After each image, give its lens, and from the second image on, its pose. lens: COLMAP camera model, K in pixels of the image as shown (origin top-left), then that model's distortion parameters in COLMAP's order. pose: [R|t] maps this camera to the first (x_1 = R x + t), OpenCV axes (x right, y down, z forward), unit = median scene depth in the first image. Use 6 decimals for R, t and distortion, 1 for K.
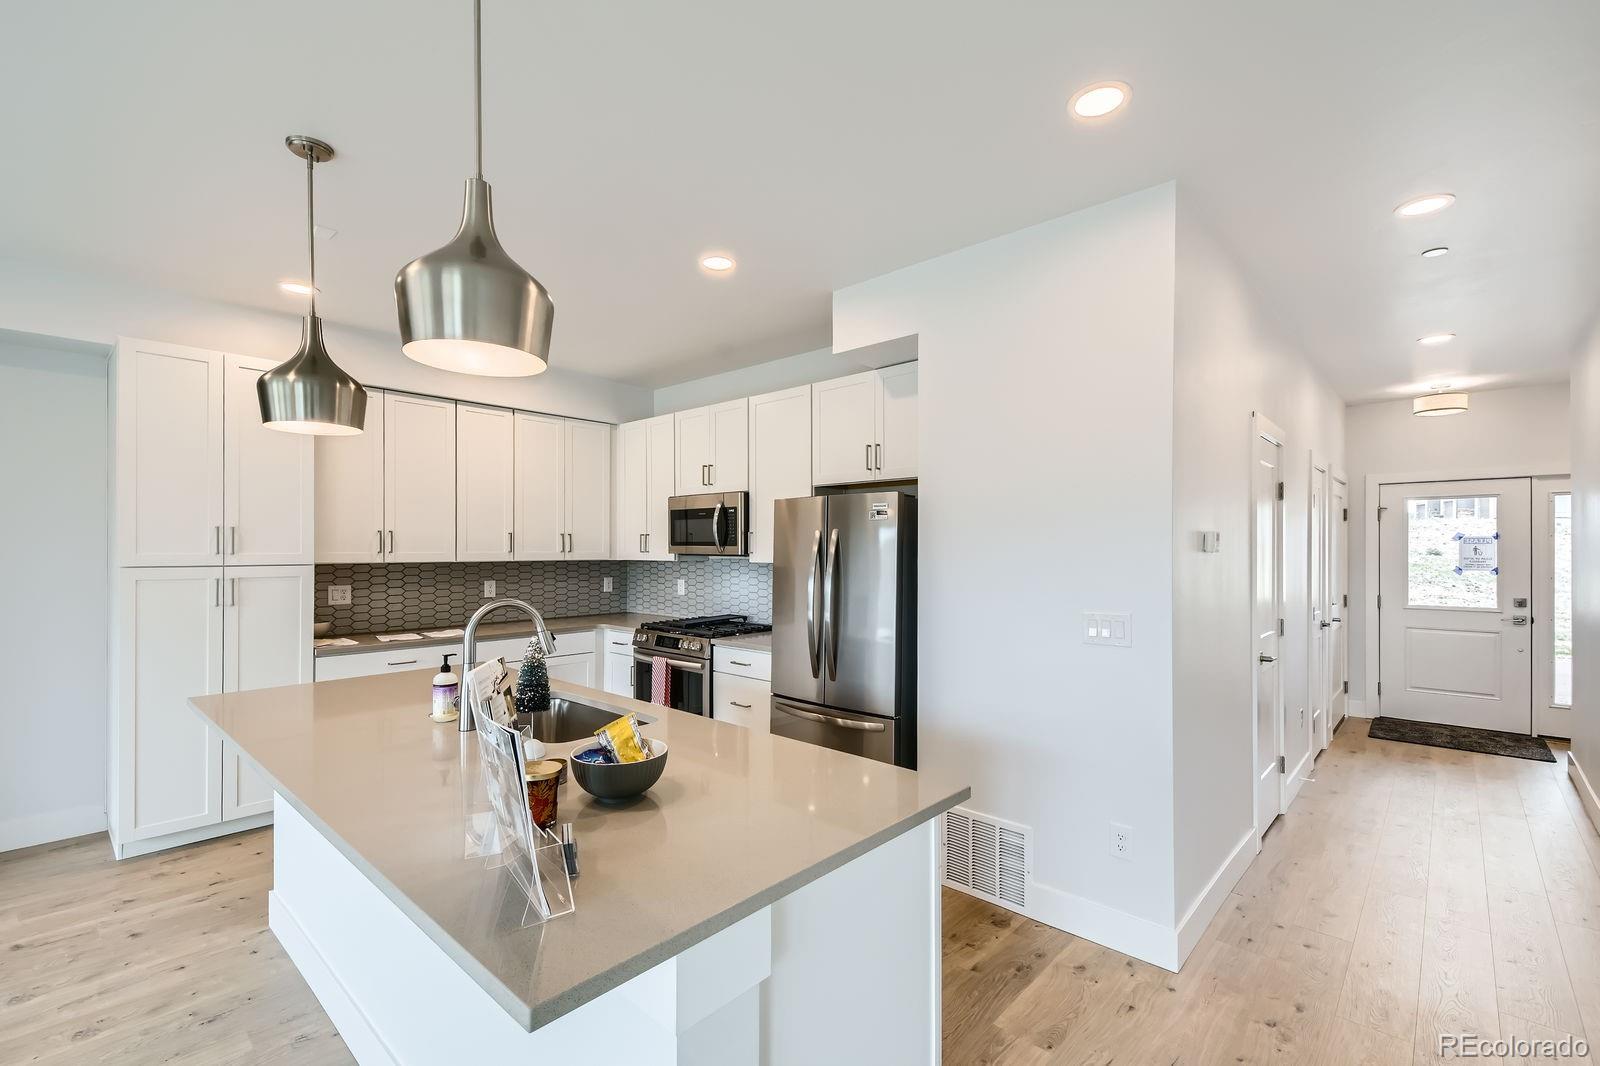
lens RADIAL K [[711.4, 0, 750.8], [0, 711.4, 545.9], [0, 0, 1]] dist [0.034430, -0.018293]
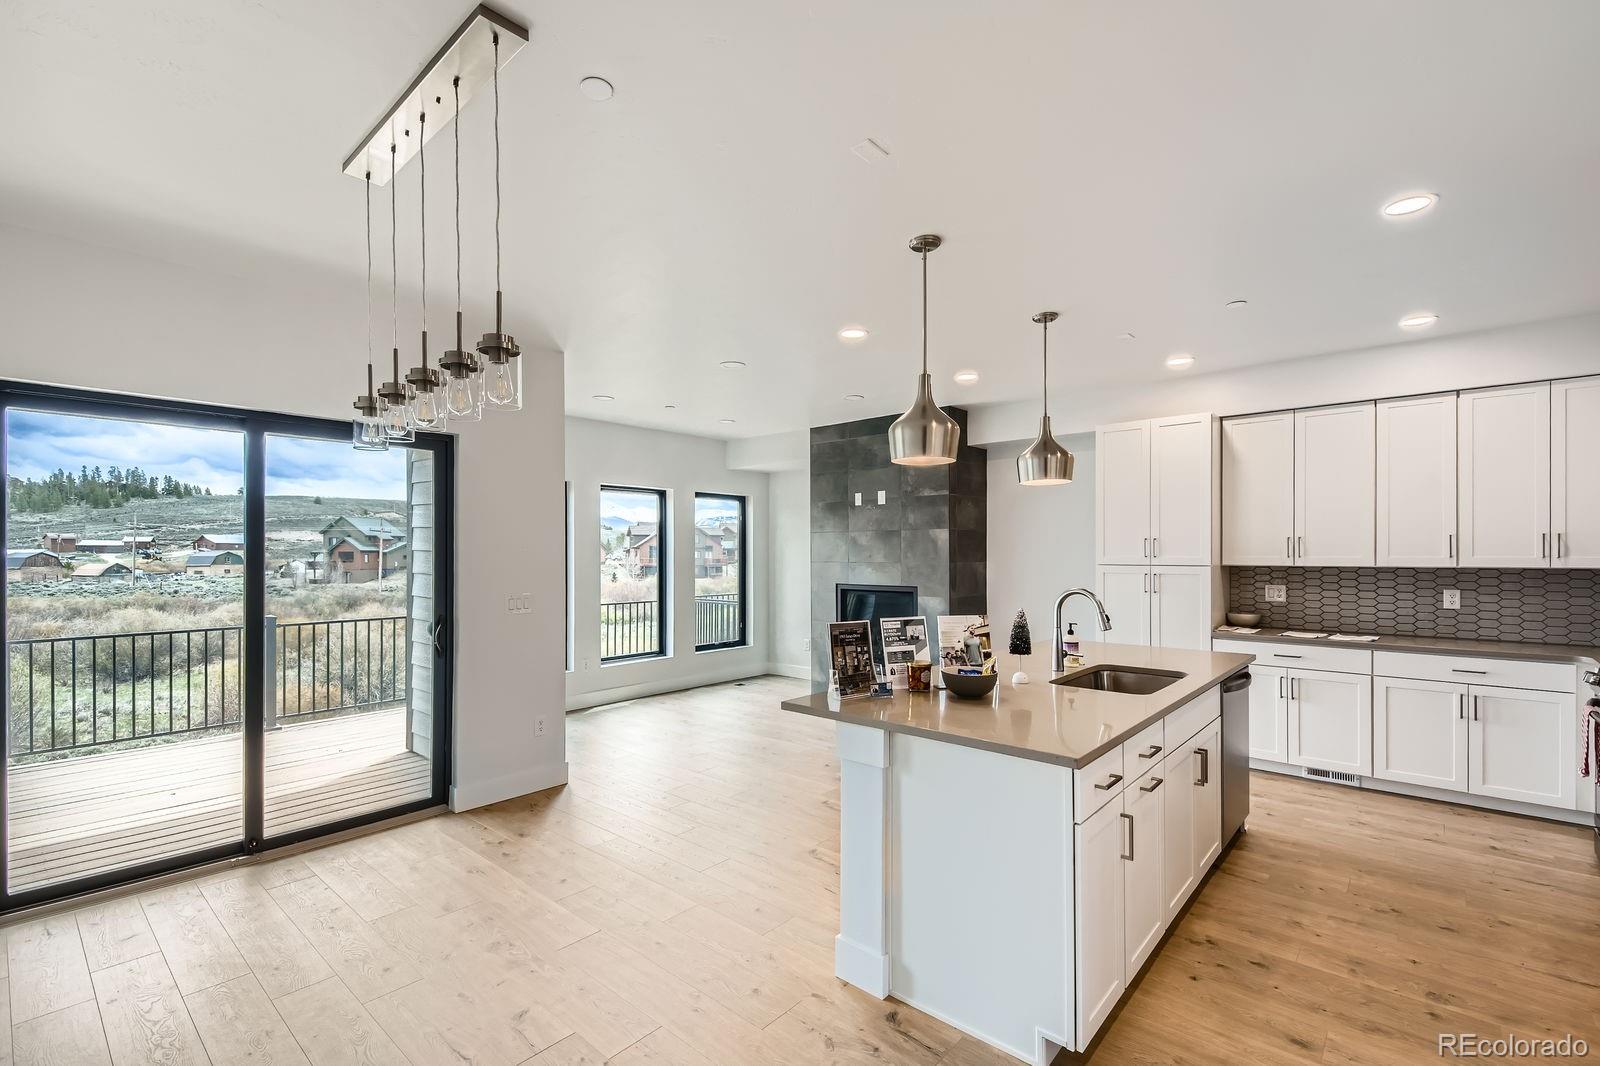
lens RADIAL K [[699.3, 0, 795.0], [0, 699.3, 550.3], [0, 0, 1]] dist [0.034471, -0.017410]
pose [[0.057963, -0.003718, -0.998312, 0.535024], [0.003134, 0.999989, -0.003542, 0.001165], [0.998314, -0.002923, 0.057974, 0.166745]]
